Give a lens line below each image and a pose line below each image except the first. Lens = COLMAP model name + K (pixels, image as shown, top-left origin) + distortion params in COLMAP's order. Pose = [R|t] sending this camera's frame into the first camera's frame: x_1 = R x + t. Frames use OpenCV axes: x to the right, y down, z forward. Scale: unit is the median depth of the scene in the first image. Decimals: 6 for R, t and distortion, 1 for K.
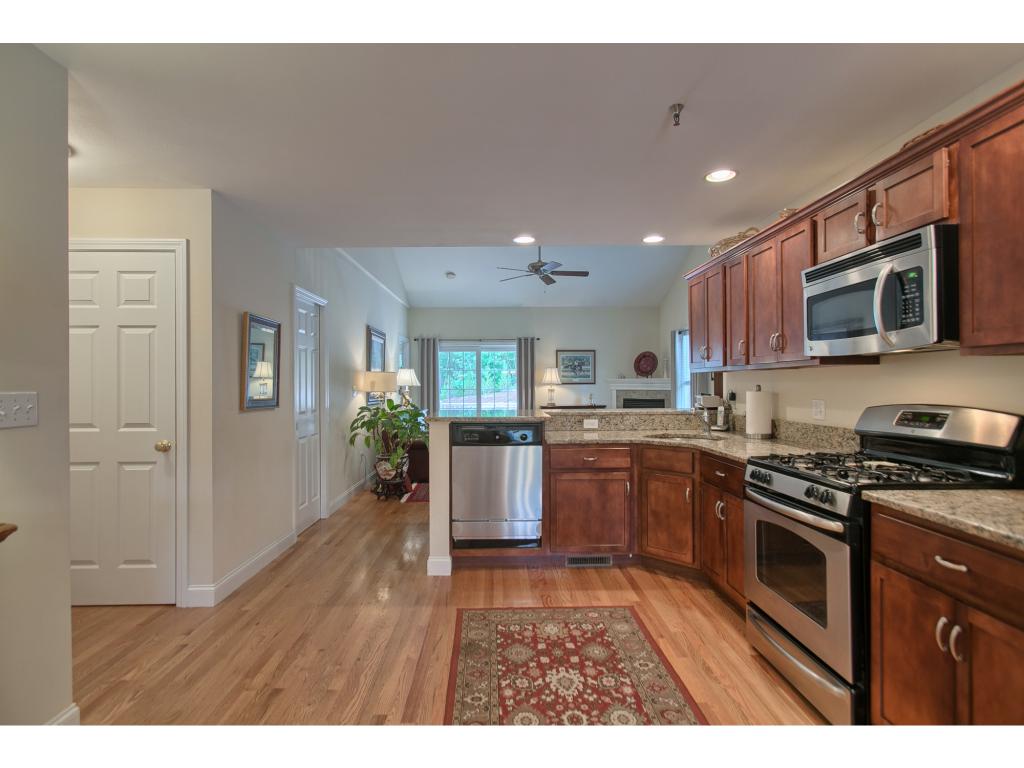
lens RADIAL K [[520.8, 0, 503.3], [0, 520.8, 383.1], [0, 0, 1]] dist [-0.004288, 0.003830]
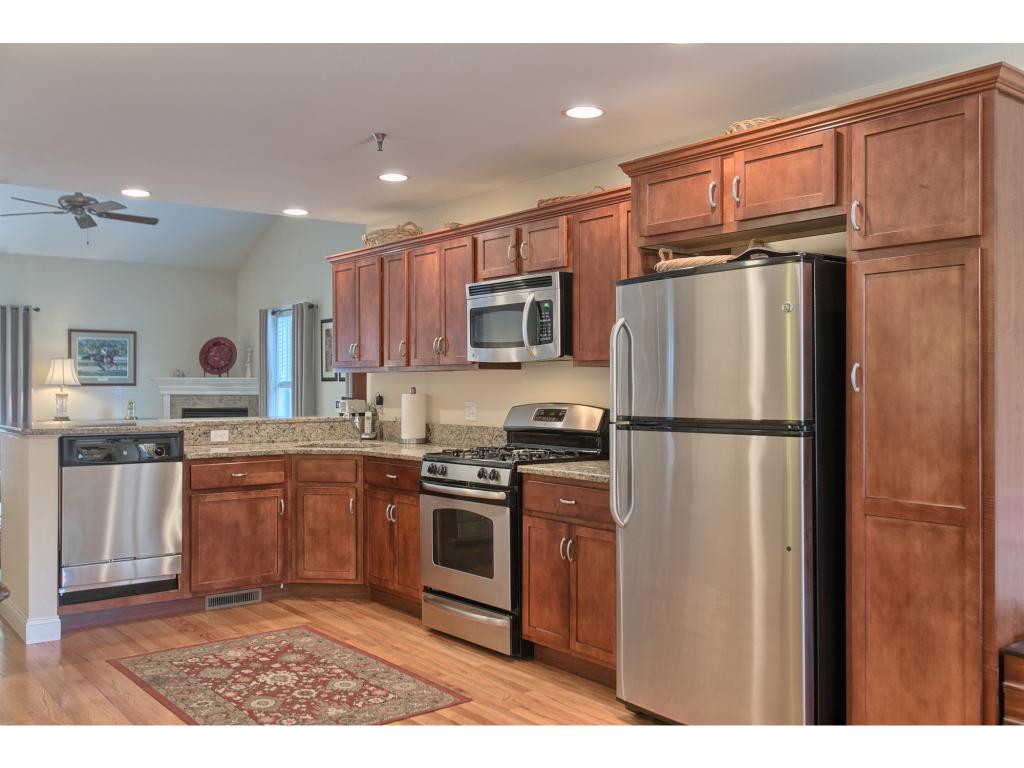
lens RADIAL K [[925.6, 0, 509.7], [0, 925.6, 380.2], [0, 0, 1]] dist [-0.006991, -0.002765]
pose [[0.796187, 0.007257, 0.605008, -0.505806], [-0.004501, 0.999971, -0.006071, 0.000169], [-0.605034, 0.002110, 0.796196, -0.582674]]
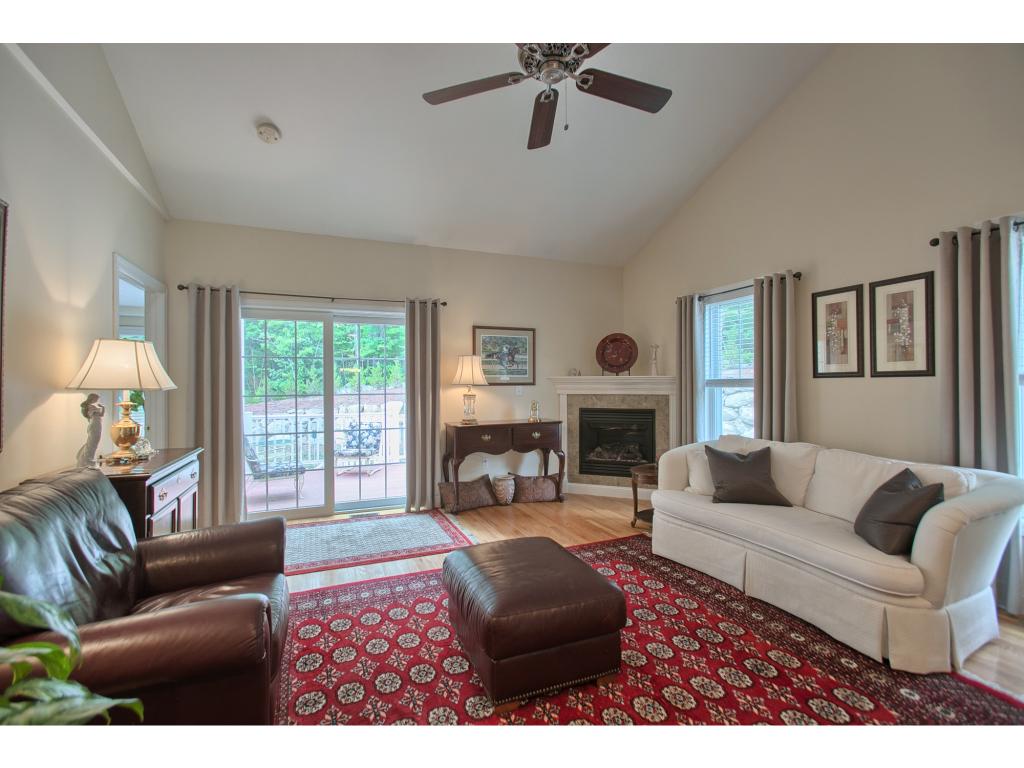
lens RADIAL K [[469.0, 0, 509.4], [0, 469.0, 382.8], [0, 0, 1]] dist [0.001370, 0.000230]
pose [[0.924881, 0.001994, 0.380251, -0.213102], [-0.000537, 0.999992, -0.003939, 0.006306], [-0.380256, 0.003439, 0.924875, 1.844786]]
